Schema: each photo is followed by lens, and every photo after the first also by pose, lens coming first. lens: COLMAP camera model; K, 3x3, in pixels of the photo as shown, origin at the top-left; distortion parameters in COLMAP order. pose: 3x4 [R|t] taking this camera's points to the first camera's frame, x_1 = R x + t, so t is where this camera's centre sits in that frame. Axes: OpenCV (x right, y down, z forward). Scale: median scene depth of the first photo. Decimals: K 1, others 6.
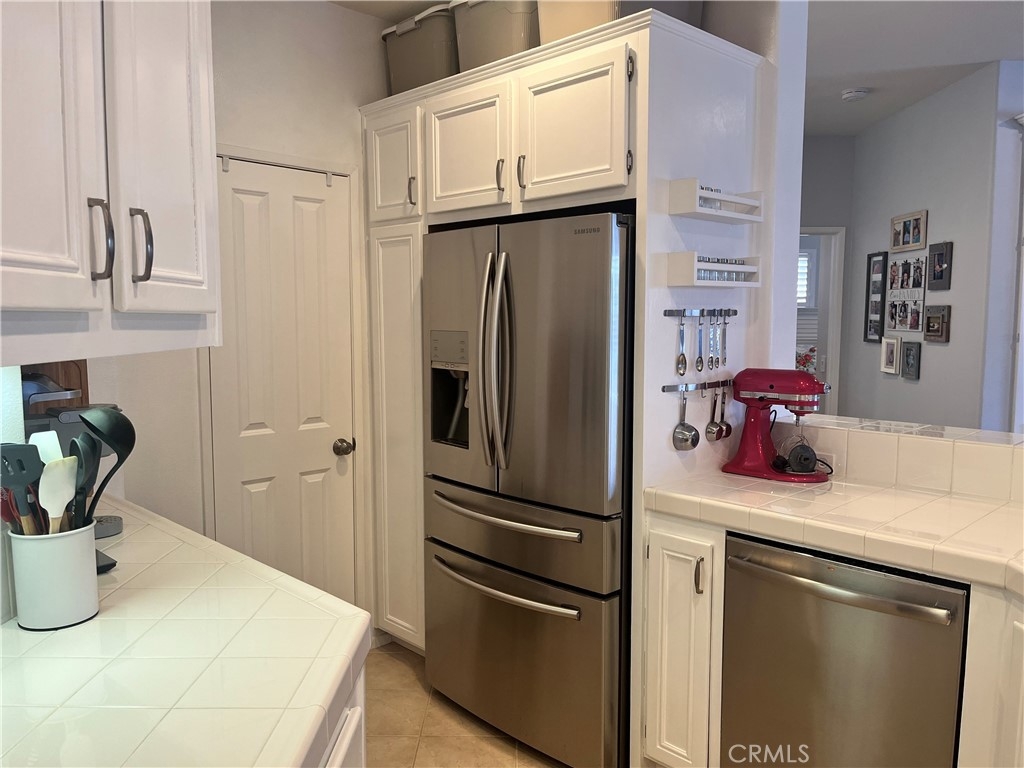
lens RADIAL K [[777.8, 0, 516.1], [0, 777.8, 387.9], [0, 0, 1]] dist [0.041496, -0.075665]
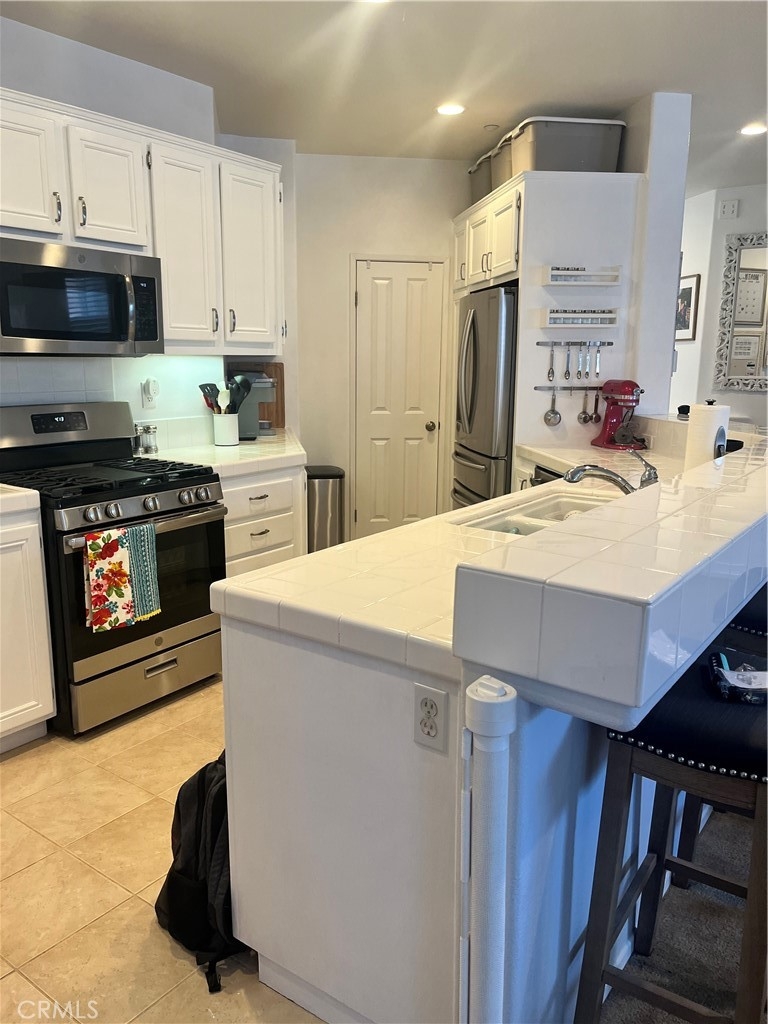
lens RADIAL K [[777.8, 0, 381.2], [0, 777.8, 514.5], [0, 0, 1]] dist [0.041496, -0.075665]
pose [[0.813065, 0.119895, -0.569693, 0.902954], [-0.058836, 0.990476, 0.124480, 0.081351], [0.579192, -0.067692, 0.812376, -0.615155]]
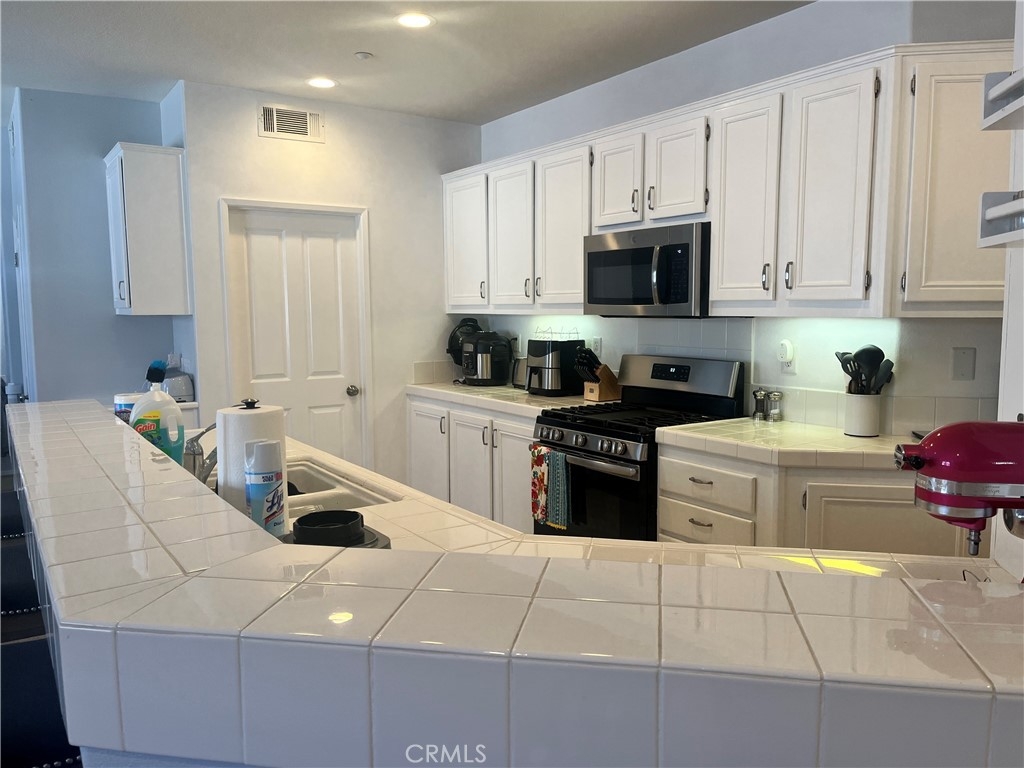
lens RADIAL K [[777.8, 0, 516.1], [0, 777.8, 387.9], [0, 0, 1]] dist [0.041496, -0.075665]
pose [[-0.818284, 0.064979, -0.571130, 0.834167], [-0.049262, 0.982007, 0.182306, -0.115600], [0.572700, 0.177313, -0.800359, 1.234691]]
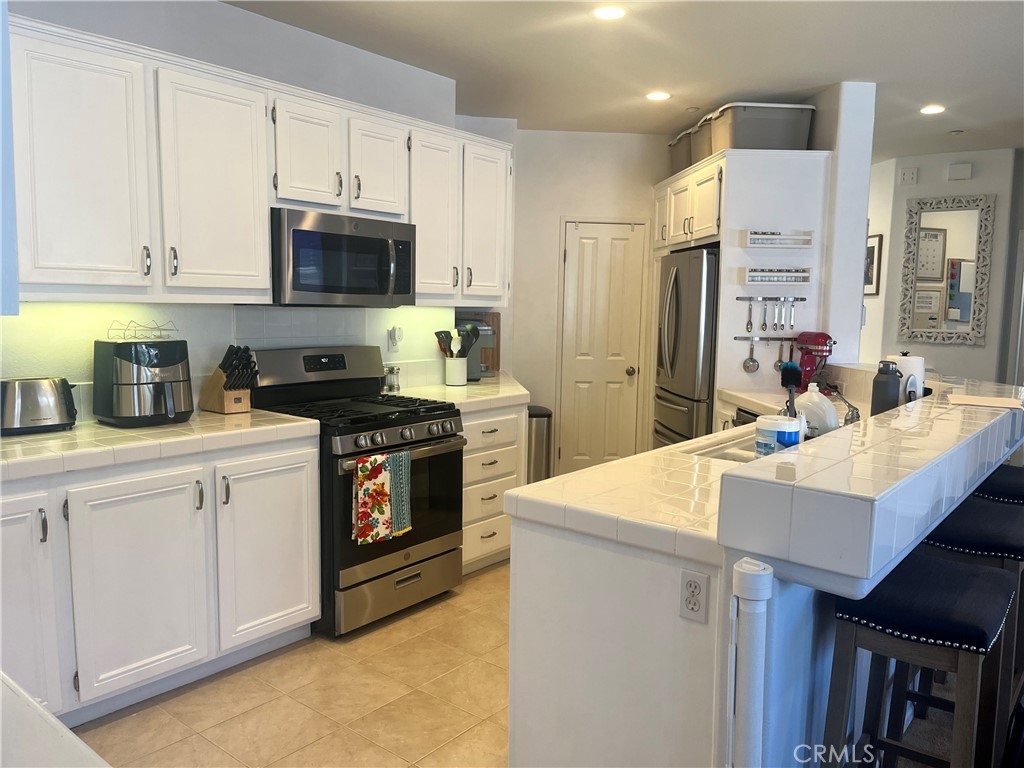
lens RADIAL K [[777.8, 0, 516.1], [0, 777.8, 387.9], [0, 0, 1]] dist [0.041496, -0.075665]
pose [[0.782956, 0.079827, -0.616934, 0.928099], [-0.072943, 0.996672, 0.036390, 0.089416], [0.617786, 0.016509, 0.786173, -0.814836]]
